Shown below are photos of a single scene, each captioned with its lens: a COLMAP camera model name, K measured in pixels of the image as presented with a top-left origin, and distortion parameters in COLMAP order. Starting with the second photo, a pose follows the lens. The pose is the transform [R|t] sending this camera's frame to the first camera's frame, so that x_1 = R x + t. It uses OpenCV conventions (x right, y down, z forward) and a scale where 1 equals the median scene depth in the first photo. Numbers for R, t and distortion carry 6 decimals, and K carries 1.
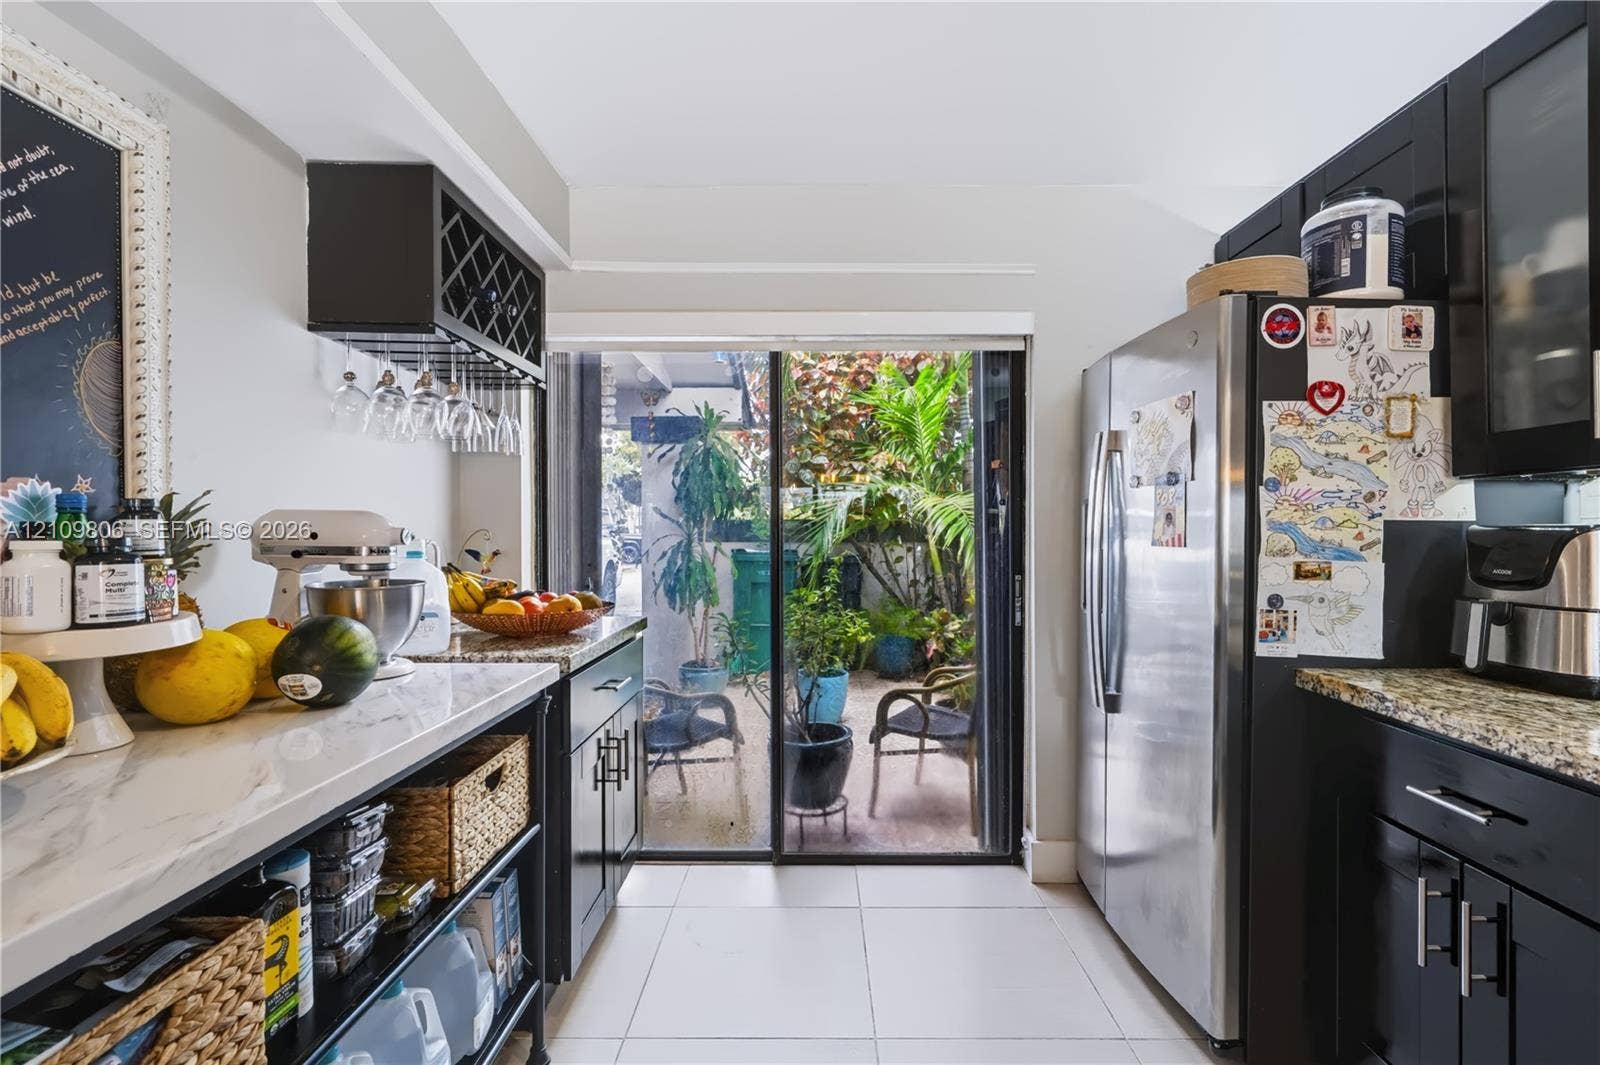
lens RADIAL K [[719.2, 0, 821.0], [0, 719.2, 529.6], [0, 0, 1]] dist [0.000187, -0.000273]
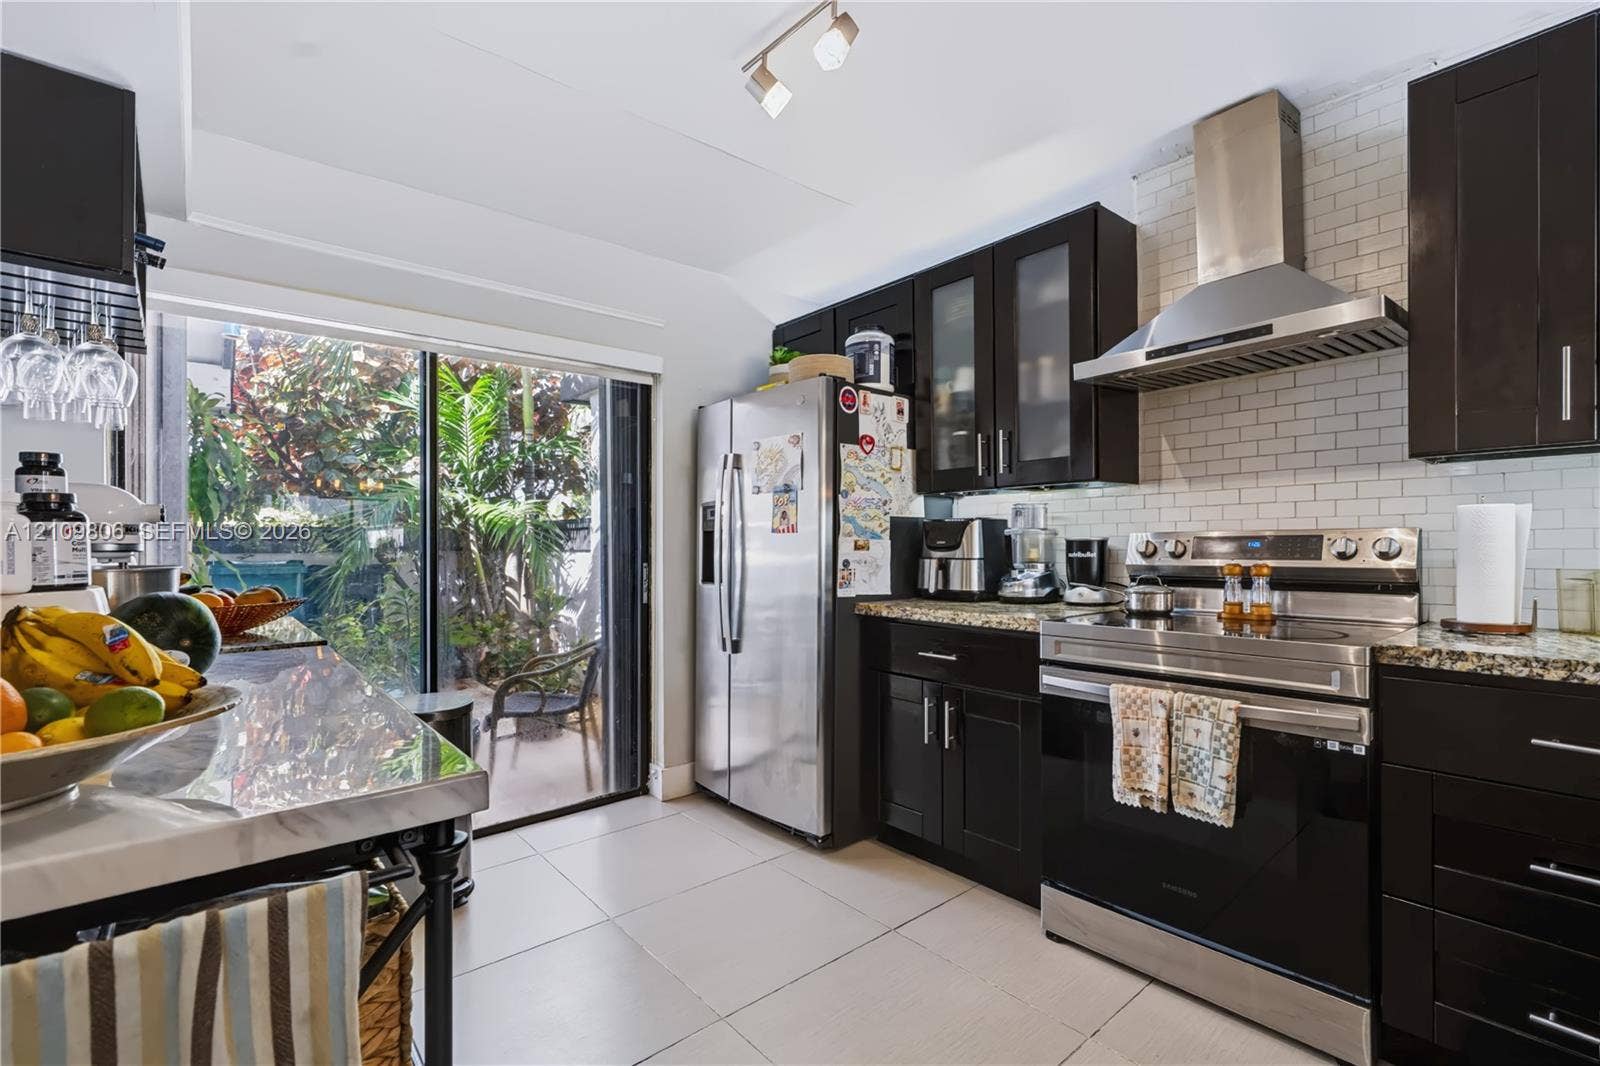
lens RADIAL K [[699.0, 0, 798.7], [0, 699.0, 545.2], [0, 0, 1]] dist [-0.001383, 0.000055]
pose [[0.766165, -0.009555, 0.642573, -0.497345], [0.009053, 0.999951, 0.004074, 0.049127], [-0.642580, 0.002696, 0.766213, -0.175023]]
